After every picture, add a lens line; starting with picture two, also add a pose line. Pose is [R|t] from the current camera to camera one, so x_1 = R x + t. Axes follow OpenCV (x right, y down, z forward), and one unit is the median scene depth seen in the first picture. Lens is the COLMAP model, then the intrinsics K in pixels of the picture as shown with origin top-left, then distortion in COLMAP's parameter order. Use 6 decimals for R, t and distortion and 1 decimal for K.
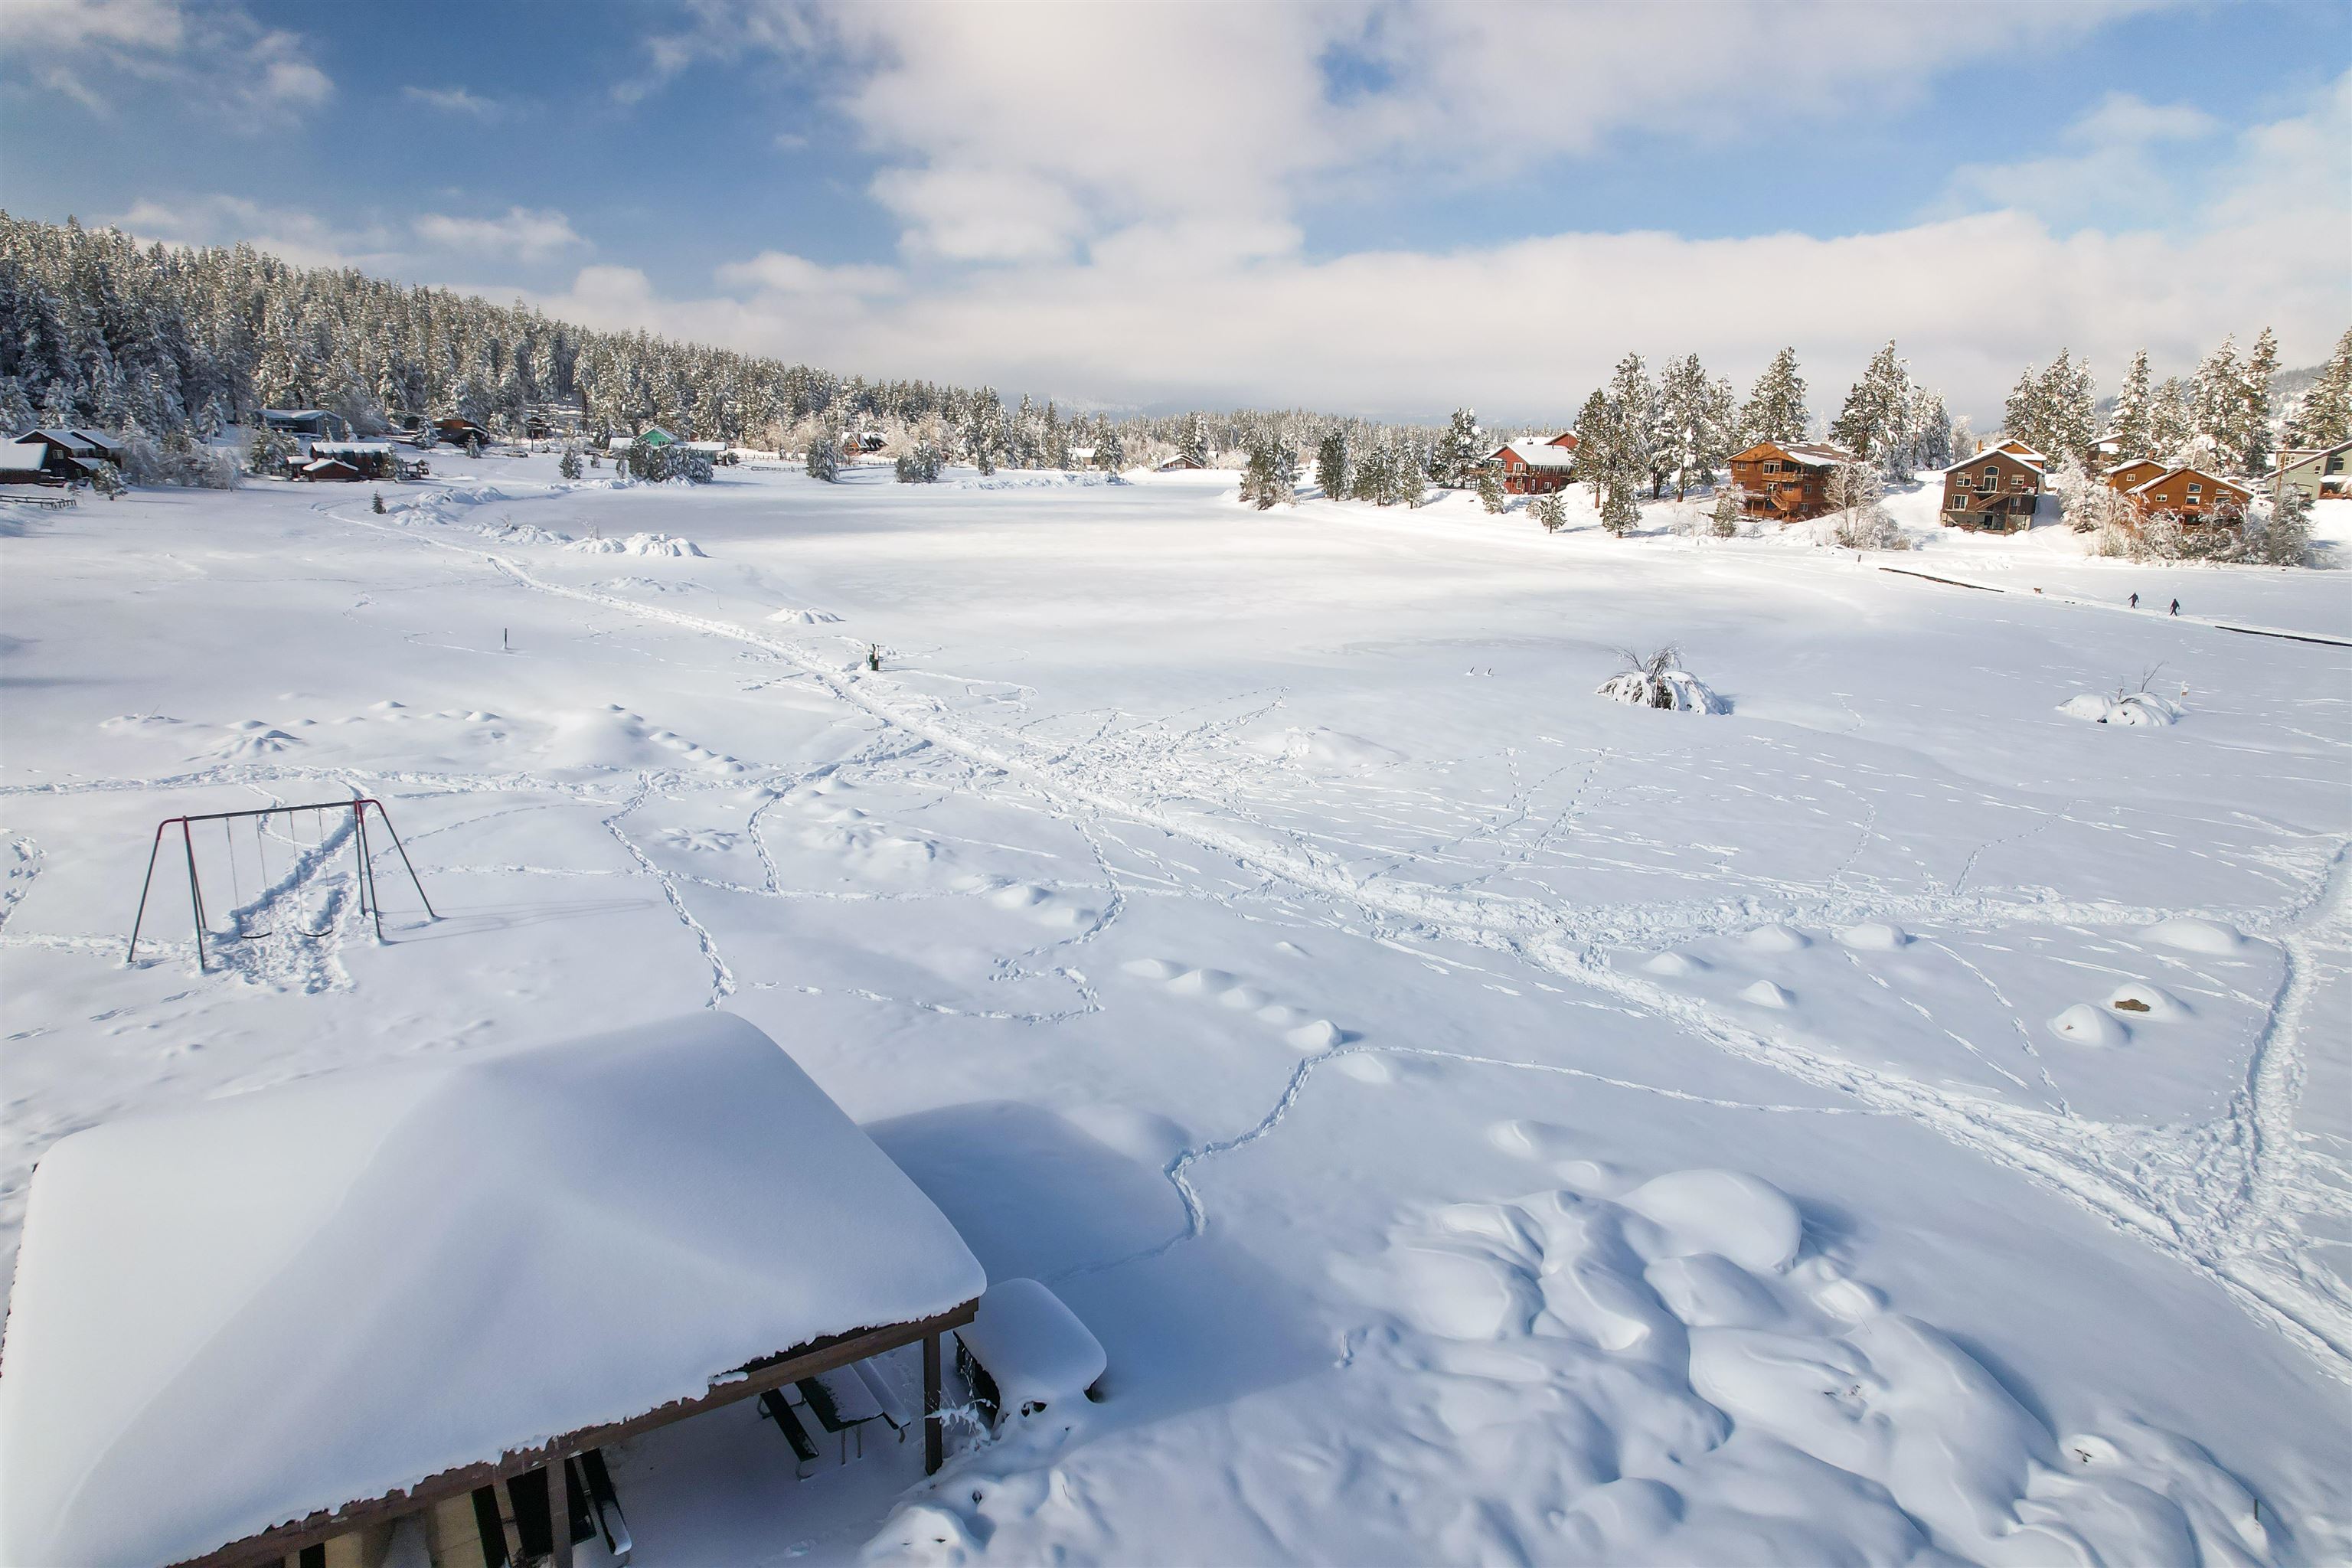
lens RADIAL K [[1522.3, 0, 1165.3], [0, 1522.3, 784.3], [0, 0, 1]] dist [-0.077310, 0.066677]
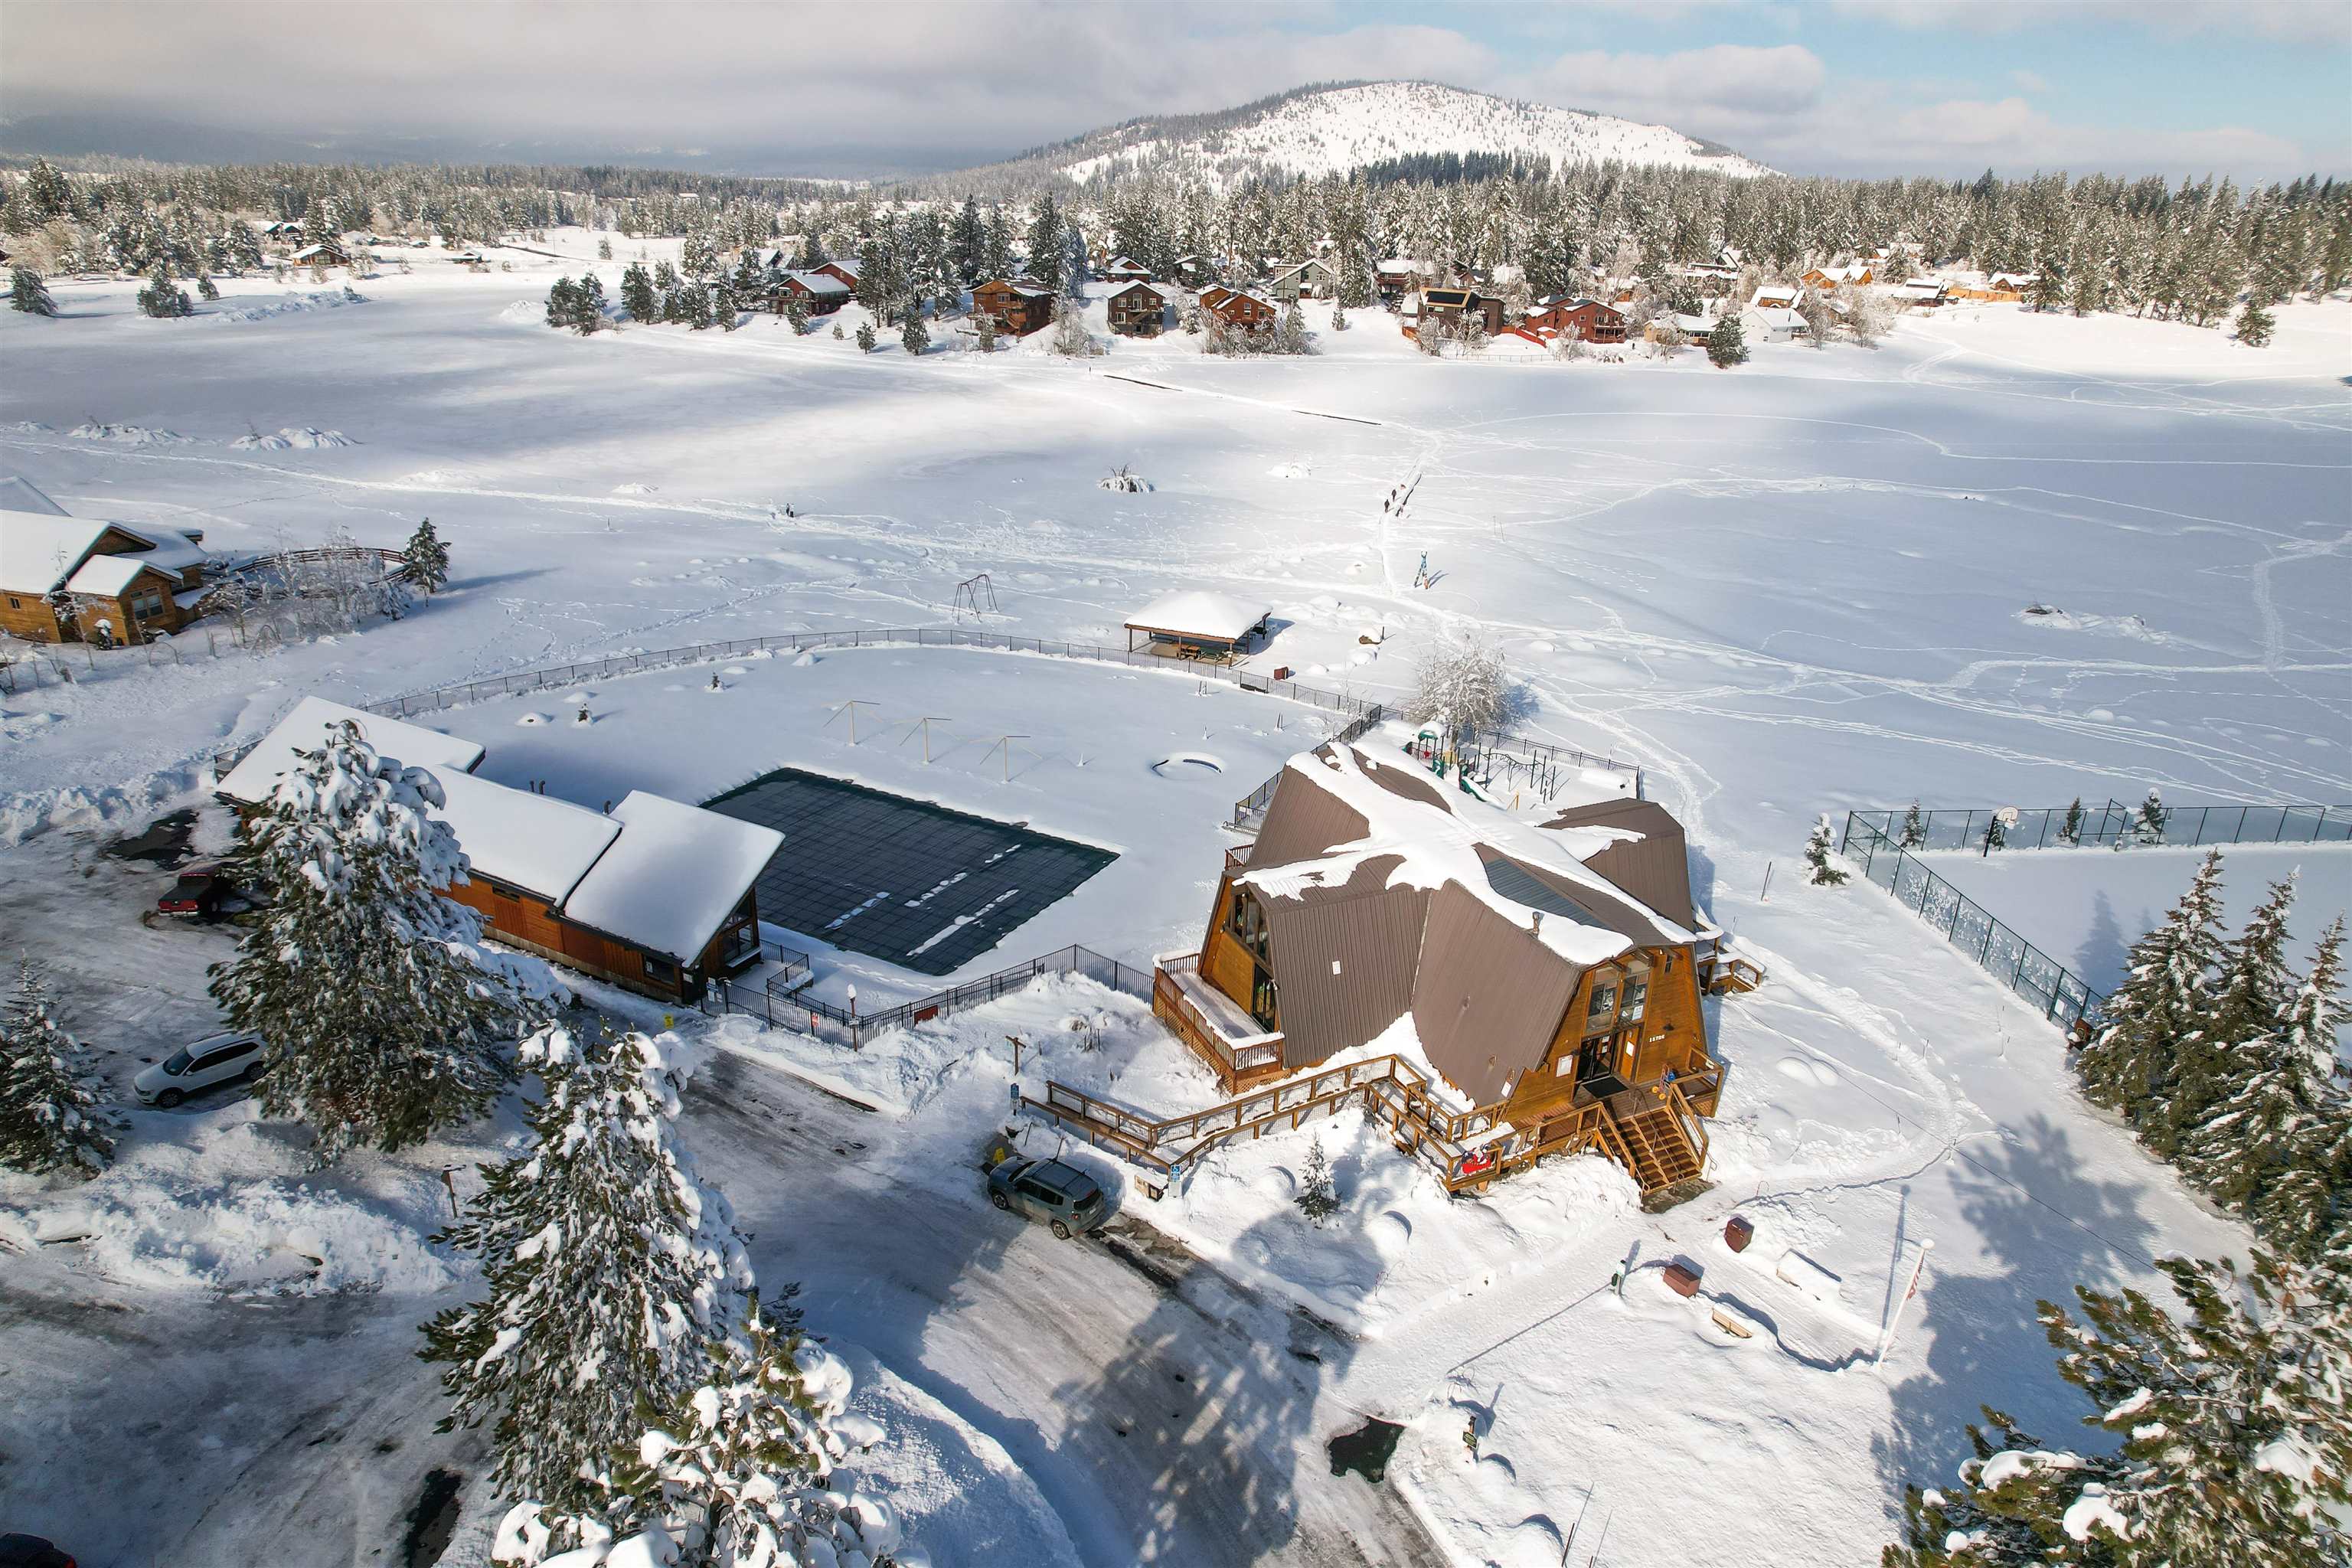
lens RADIAL K [[1522.3, 0, 1187.5], [0, 1522.3, 791.4], [0, 0, 1]] dist [-0.077310, 0.066677]
pose [[0.817929, -0.216801, 0.532906, -0.339740], [0.121359, 0.970455, 0.208541, -0.028782], [-0.562373, -0.105899, 0.820074, -0.360961]]
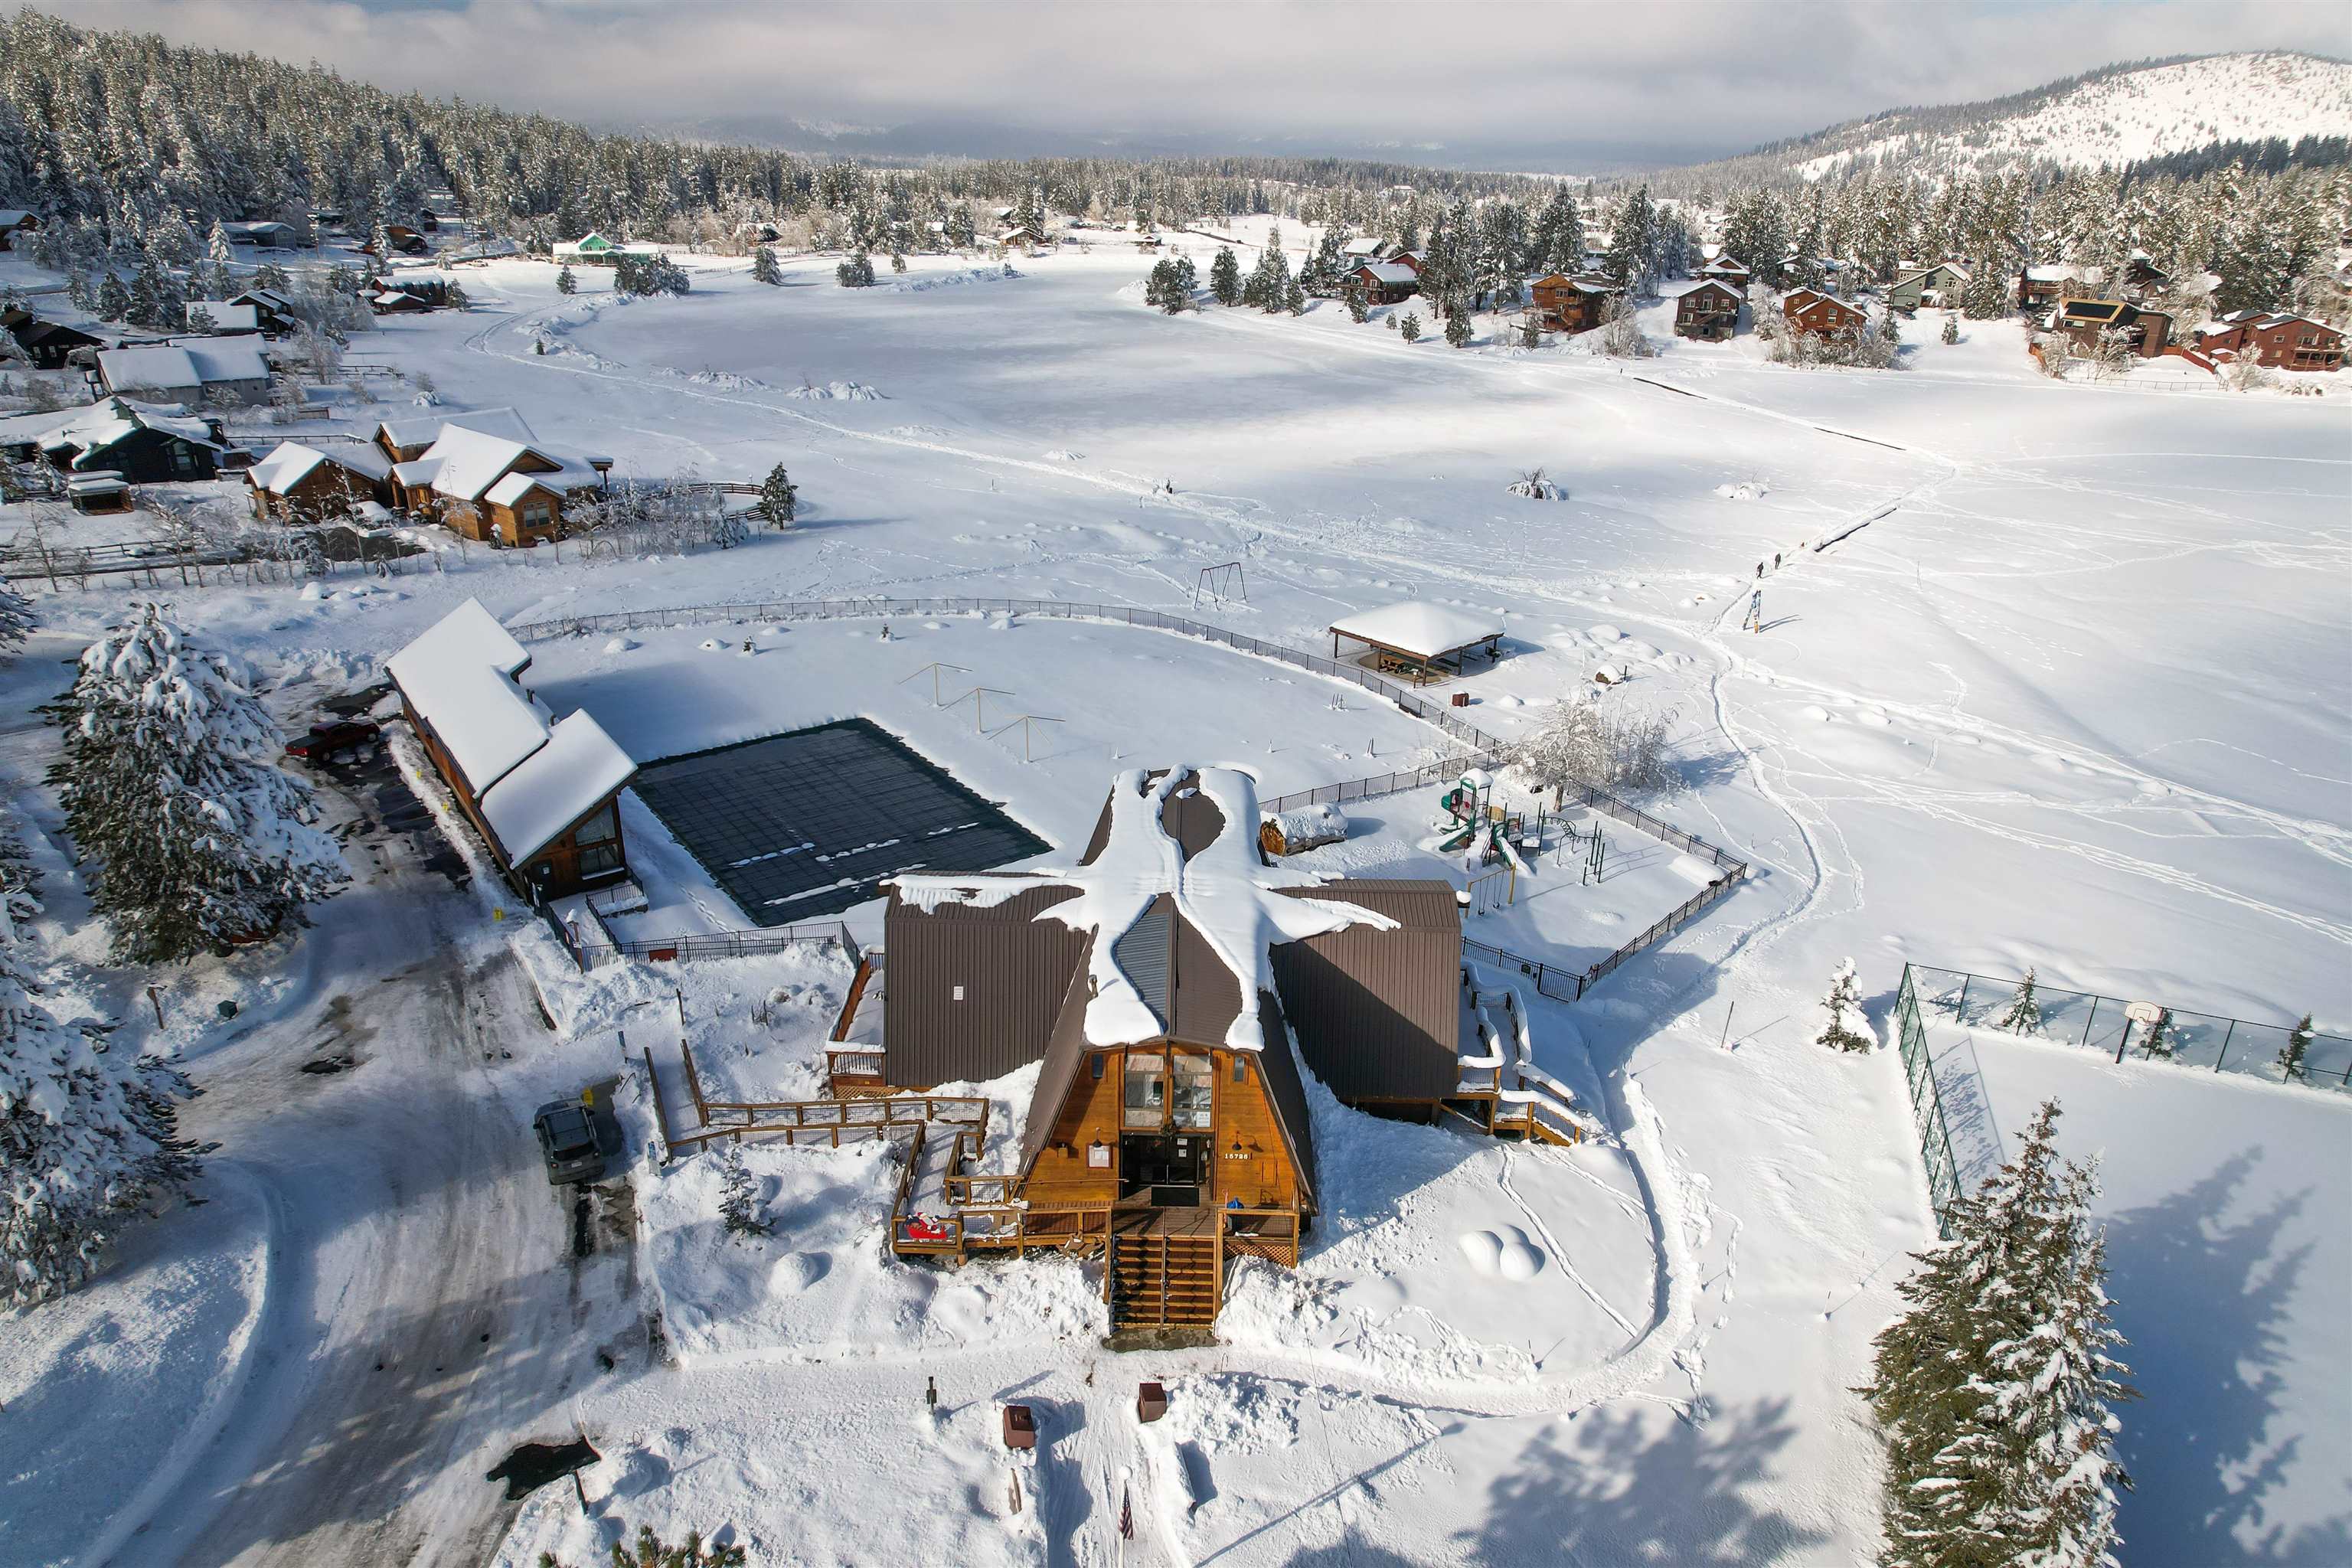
lens RADIAL K [[1522.3, 0, 1169.3], [0, 1522.3, 783.2], [0, 0, 1]] dist [-0.077310, 0.066677]
pose [[0.987684, -0.066073, 0.141827, -0.191363], [0.041217, 0.984317, 0.171529, -0.015352], [-0.150936, -0.163570, 0.974917, -0.398198]]
